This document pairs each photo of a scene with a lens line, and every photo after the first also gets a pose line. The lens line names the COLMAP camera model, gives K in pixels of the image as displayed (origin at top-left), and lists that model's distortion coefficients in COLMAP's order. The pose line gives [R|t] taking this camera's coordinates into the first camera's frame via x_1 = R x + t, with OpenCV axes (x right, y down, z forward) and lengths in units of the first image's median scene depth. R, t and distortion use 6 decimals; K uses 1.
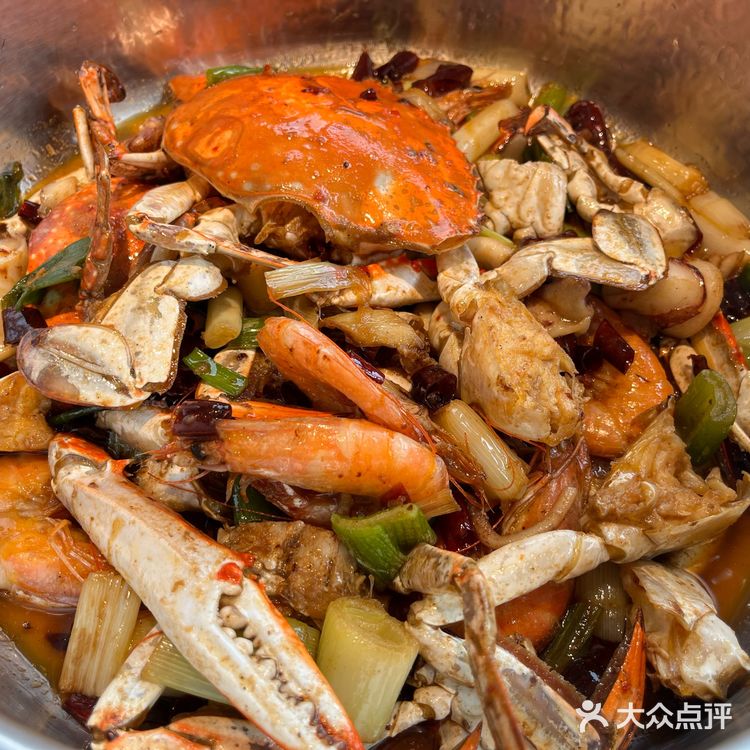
lens RADIAL K [[738.9, 0, 356.6], [0, 738.9, 389.2], [0, 0, 1]] dist [0.061464, -0.111167]
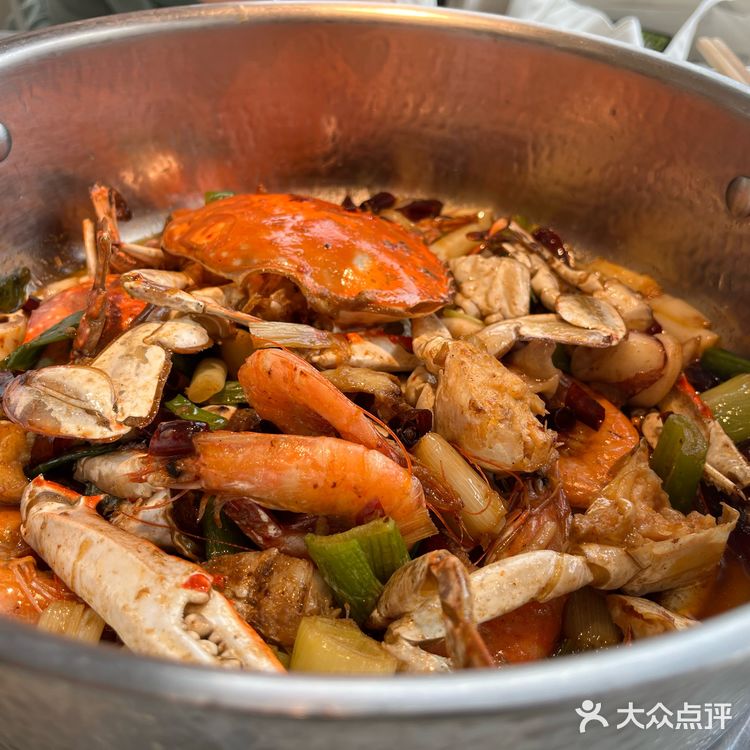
lens RADIAL K [[738.9, 0, 356.6], [0, 738.9, 389.2], [0, 0, 1]] dist [0.061464, -0.111167]
pose [[0.999943, 0.000651, 0.010625, 0.020071], [0.002428, 0.957875, -0.287175, 0.241853], [-0.010364, 0.287184, 0.957819, 0.007735]]
